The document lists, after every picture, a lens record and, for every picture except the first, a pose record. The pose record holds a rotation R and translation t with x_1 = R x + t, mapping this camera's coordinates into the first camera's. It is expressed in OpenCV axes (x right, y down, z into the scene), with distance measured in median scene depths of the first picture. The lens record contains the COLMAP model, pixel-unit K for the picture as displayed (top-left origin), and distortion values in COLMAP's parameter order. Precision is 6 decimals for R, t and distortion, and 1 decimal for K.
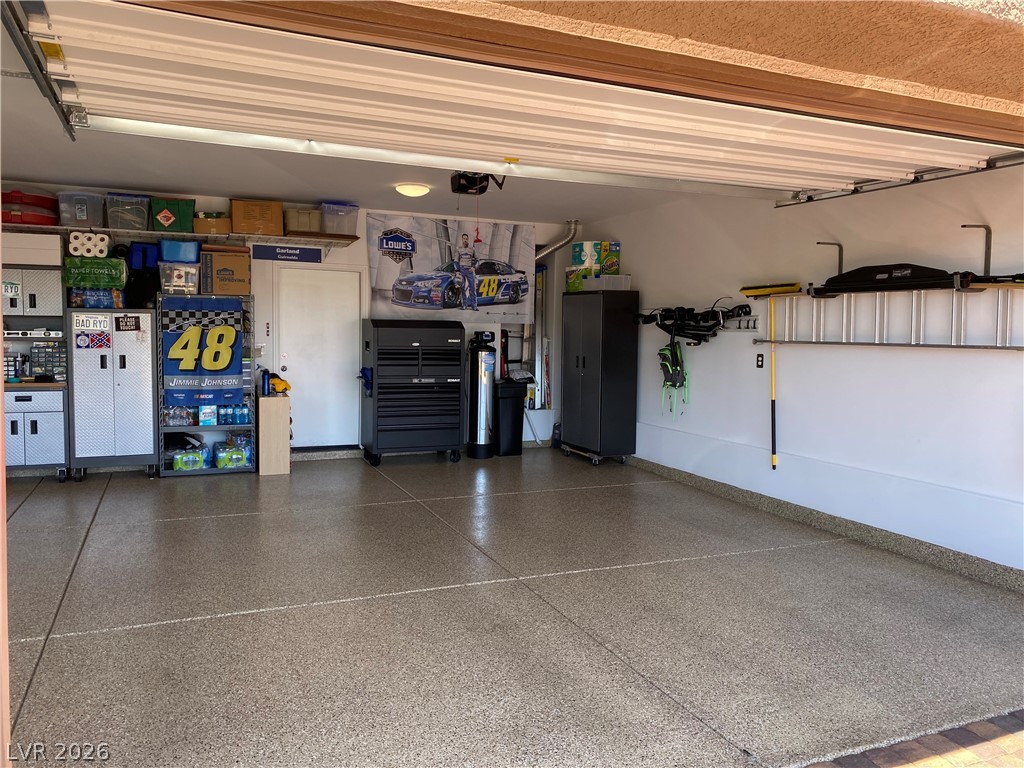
lens RADIAL K [[780.2, 0, 511.9], [0, 780.2, 382.3], [0, 0, 1]] dist [0.067256, -0.039665]
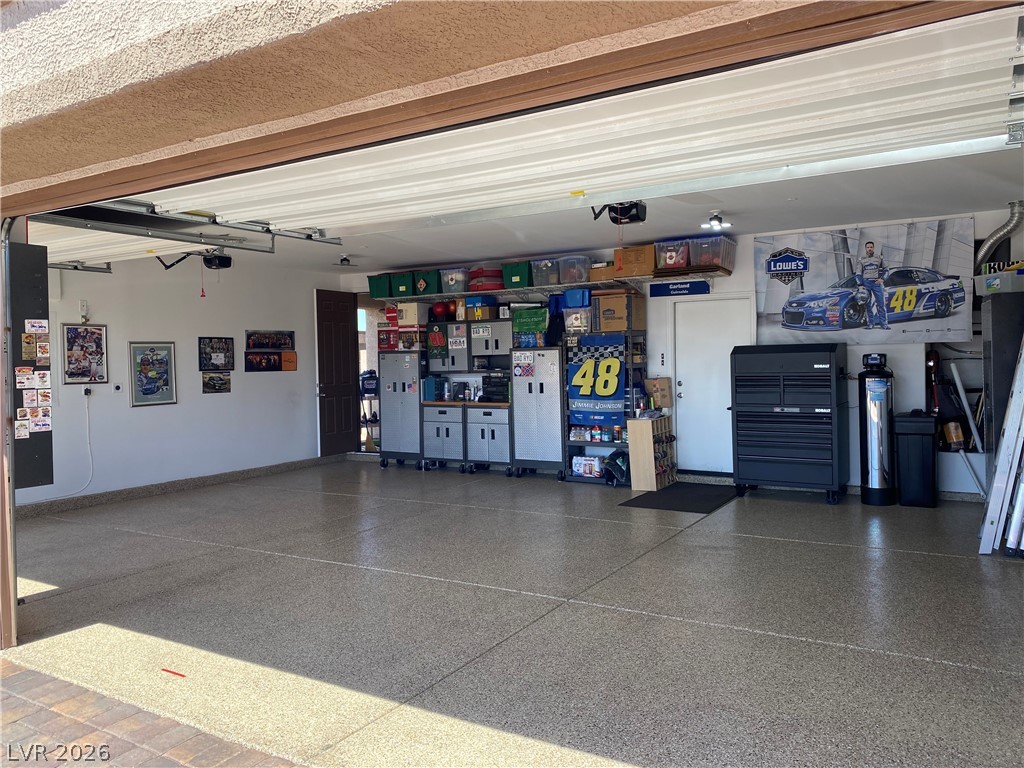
lens RADIAL K [[780.2, 0, 511.6], [0, 780.2, 381.7], [0, 0, 1]] dist [0.067256, -0.039665]
pose [[0.577377, -0.003568, -0.816470, 0.459593], [-0.028167, 0.999308, -0.024285, -0.003403], [0.815992, 0.037019, 0.576877, 0.196928]]
